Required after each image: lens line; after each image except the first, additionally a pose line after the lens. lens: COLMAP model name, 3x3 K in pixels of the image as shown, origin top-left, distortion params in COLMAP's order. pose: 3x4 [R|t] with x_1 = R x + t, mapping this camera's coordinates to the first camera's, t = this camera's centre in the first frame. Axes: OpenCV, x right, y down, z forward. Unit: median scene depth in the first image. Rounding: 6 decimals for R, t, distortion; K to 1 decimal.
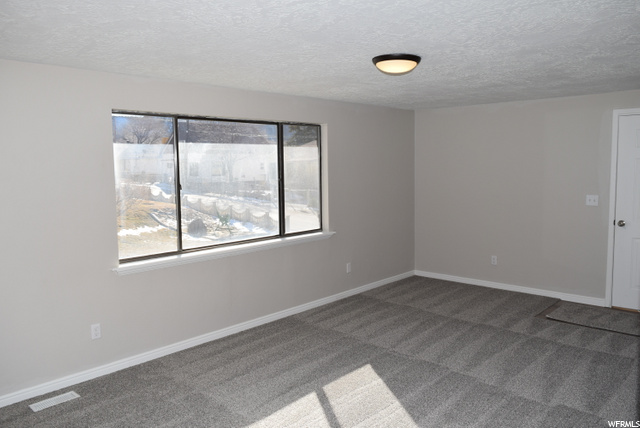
lens RADIAL K [[490.0, 0, 319.8], [0, 490.0, 213.4], [0, 0, 1]] dist [-0.006756, 0.005924]
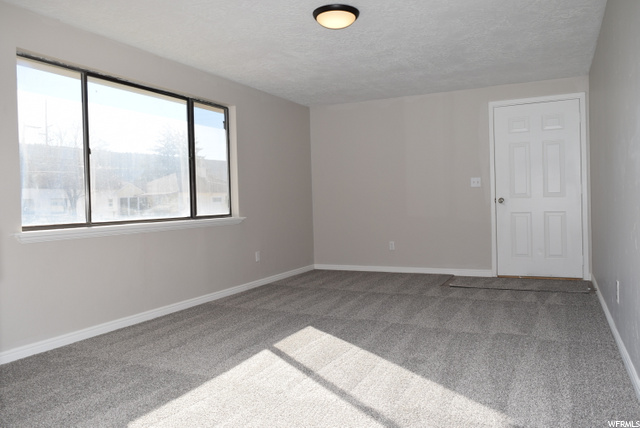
lens RADIAL K [[490.0, 0, 314.9], [0, 490.0, 214.6], [0, 0, 1]] dist [-0.006756, 0.005924]
pose [[0.959271, -0.019319, 0.281827, -0.126702], [0.040754, 0.996686, -0.070395, 0.122681], [-0.279533, 0.079013, 0.956879, 0.038689]]
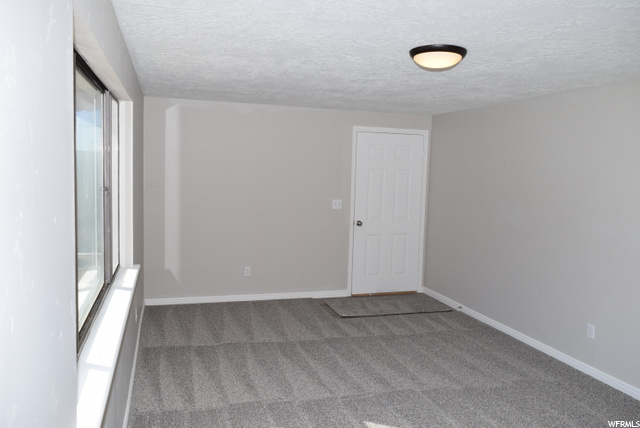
lens RADIAL K [[490.0, 0, 316.3], [0, 490.0, 214.4], [0, 0, 1]] dist [-0.006756, 0.005924]
pose [[0.504282, -0.047451, 0.862235, -0.477845], [0.048124, 0.998482, 0.026804, -0.039424], [-0.862197, 0.027977, 0.505799, 0.523773]]
